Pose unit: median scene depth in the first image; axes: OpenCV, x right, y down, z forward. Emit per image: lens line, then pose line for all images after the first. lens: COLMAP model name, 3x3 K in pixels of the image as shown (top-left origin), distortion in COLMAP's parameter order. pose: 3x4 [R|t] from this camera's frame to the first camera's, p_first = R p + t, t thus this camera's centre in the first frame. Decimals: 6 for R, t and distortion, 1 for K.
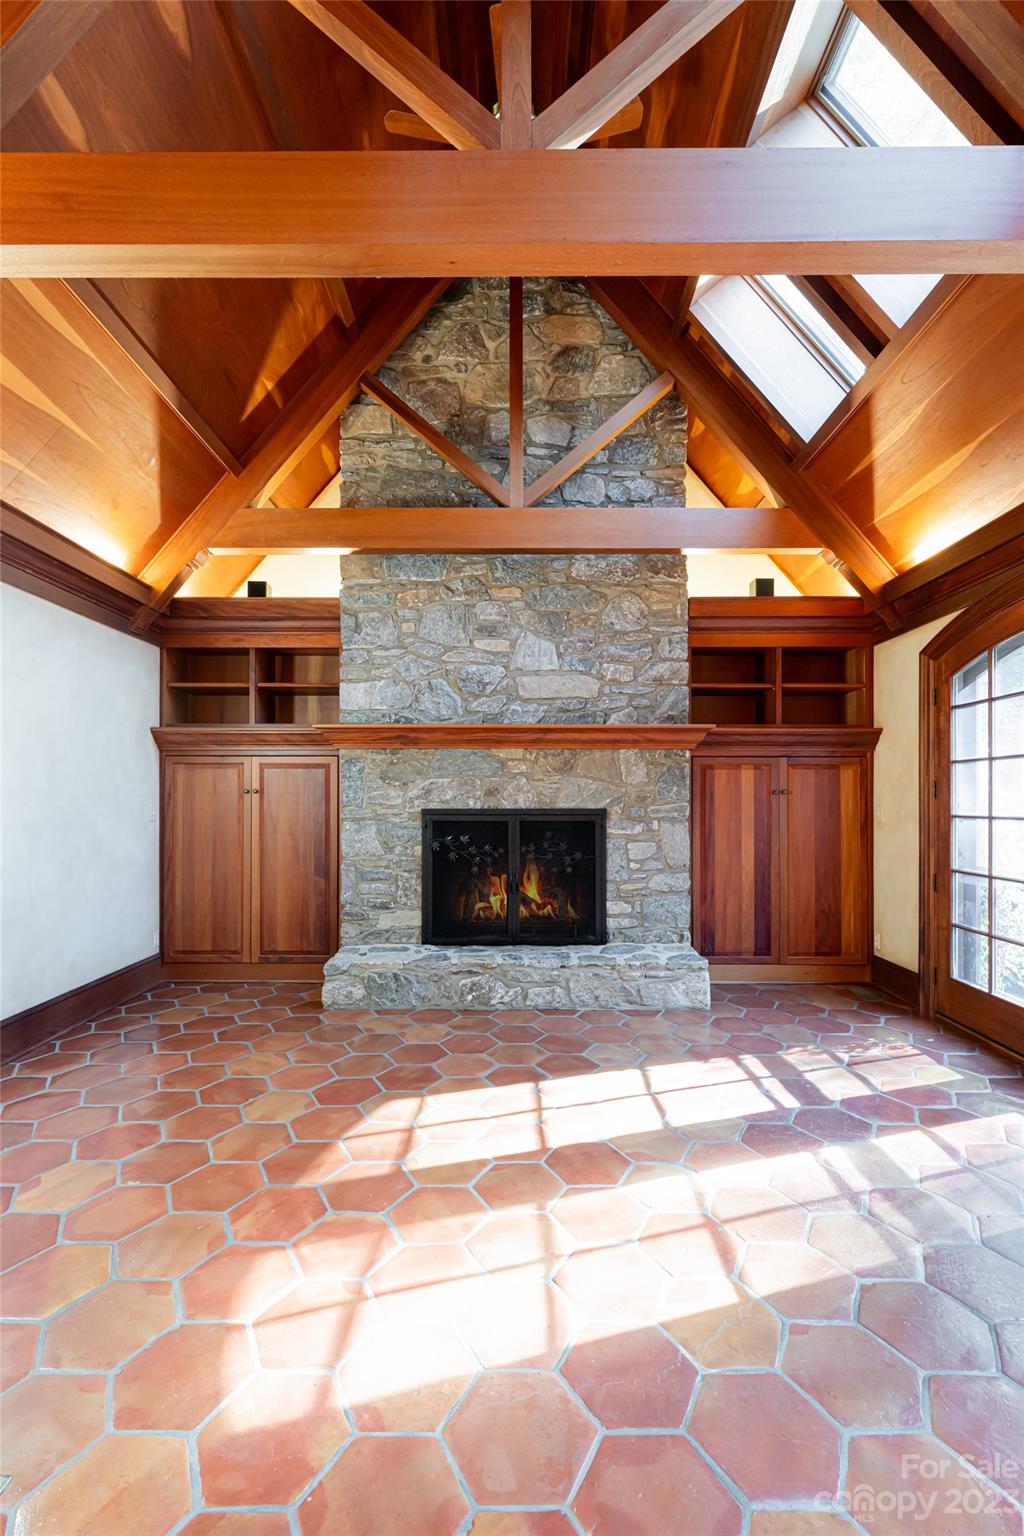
lens RADIAL K [[697.5, 0, 541.7], [0, 697.5, 794.8], [0, 0, 1]] dist [0.002950, 0.000290]
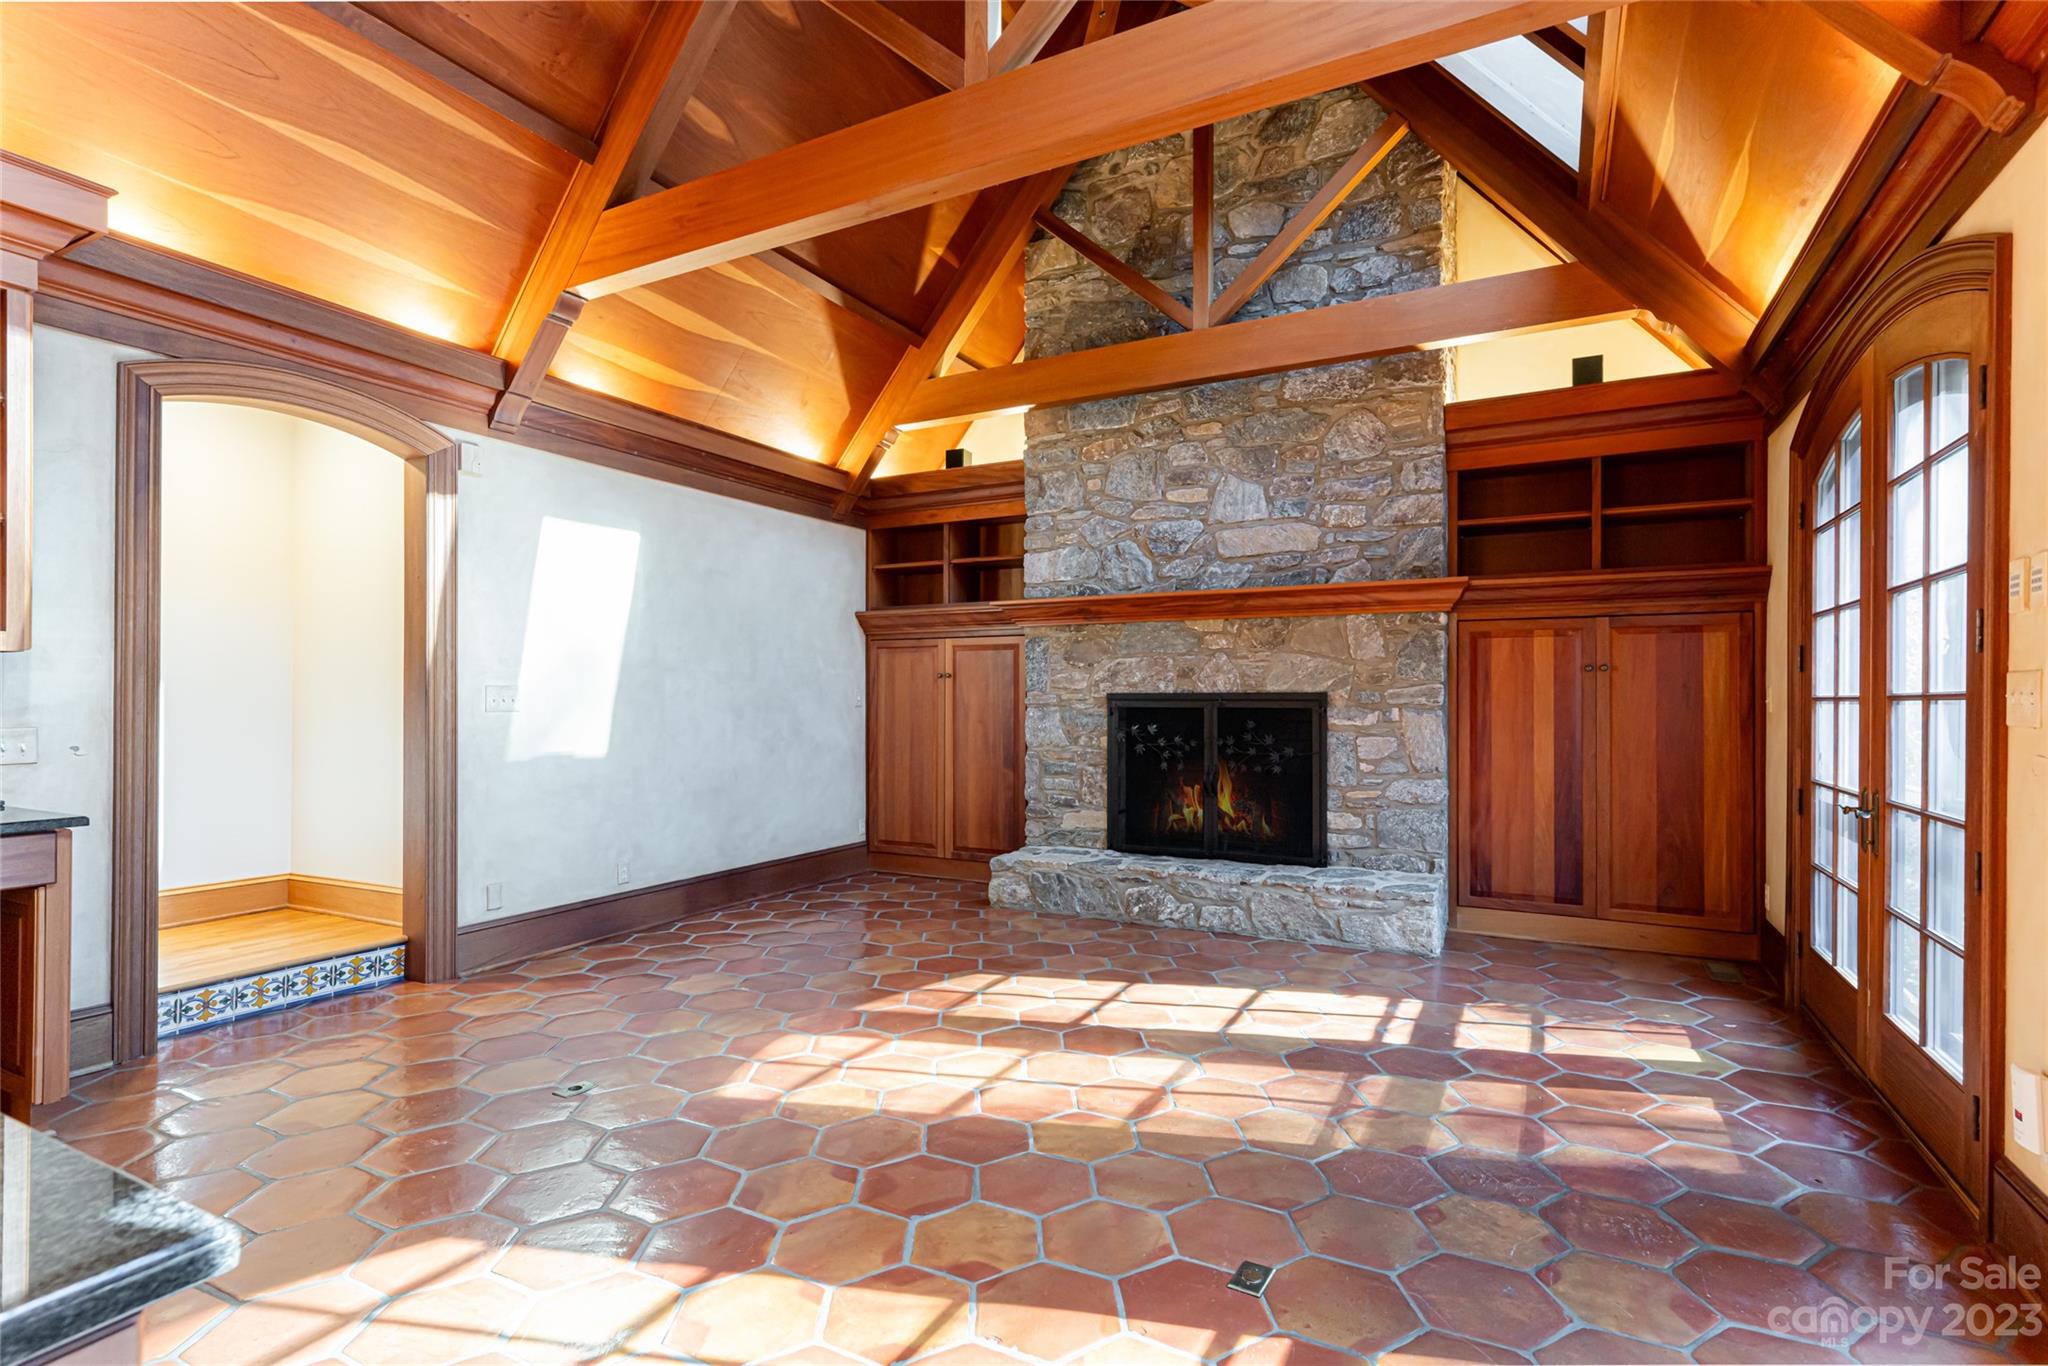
lens RADIAL K [[1017.9, 0, 1008.1], [0, 1017.9, 694.4], [0, 0, 1]] dist [0.006743, -0.000535]
pose [[0.876656, -0.002108, -0.481114, 0.324435], [0.003361, 0.999993, 0.001744, 0.018646], [0.481106, -0.003146, 0.876657, -0.163084]]
